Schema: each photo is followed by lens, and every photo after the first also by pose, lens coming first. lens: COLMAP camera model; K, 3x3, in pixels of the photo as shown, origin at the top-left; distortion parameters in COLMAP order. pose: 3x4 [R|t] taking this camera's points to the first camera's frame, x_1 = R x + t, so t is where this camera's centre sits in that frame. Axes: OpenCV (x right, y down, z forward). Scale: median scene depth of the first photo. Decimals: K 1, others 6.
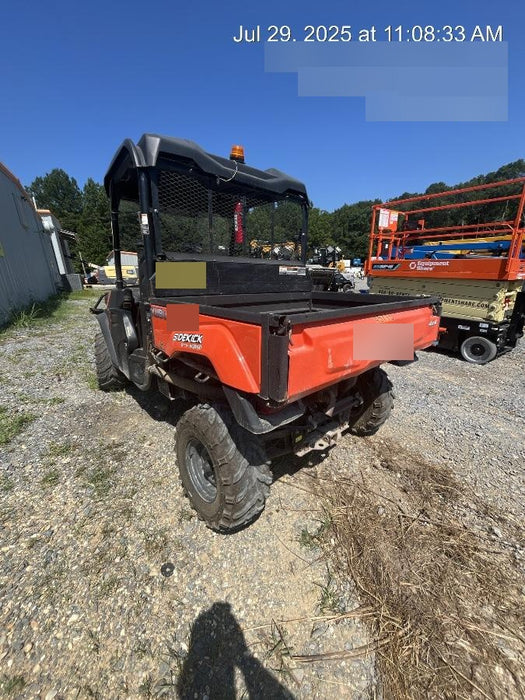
lens RADIAL K [[285.5, 0, 262.5], [0, 285.5, 350.0], [0, 0, 1]] dist [-0.000705, -0.000050]
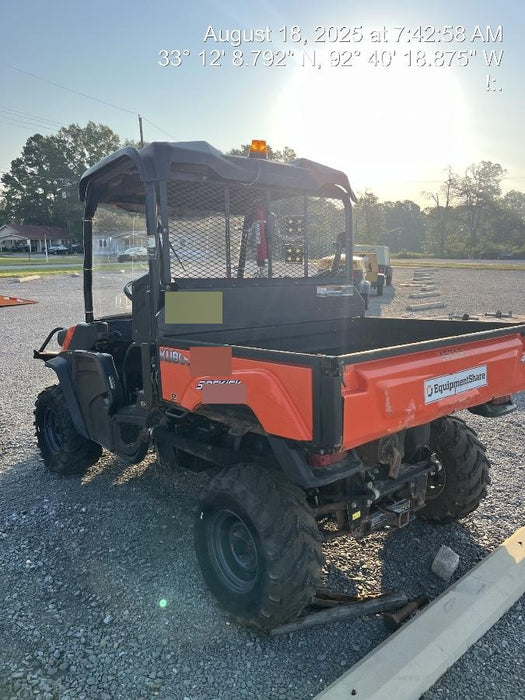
lens RADIAL K [[555.6, 0, 262.5], [0, 555.6, 350.0], [0, 0, 1]] dist [0.051340, -0.002278]
pose [[0.999479, -0.029463, -0.013142, -0.082798], [0.027604, 0.991854, -0.124351, 0.048156], [0.016699, 0.123924, 0.992151, -0.489476]]
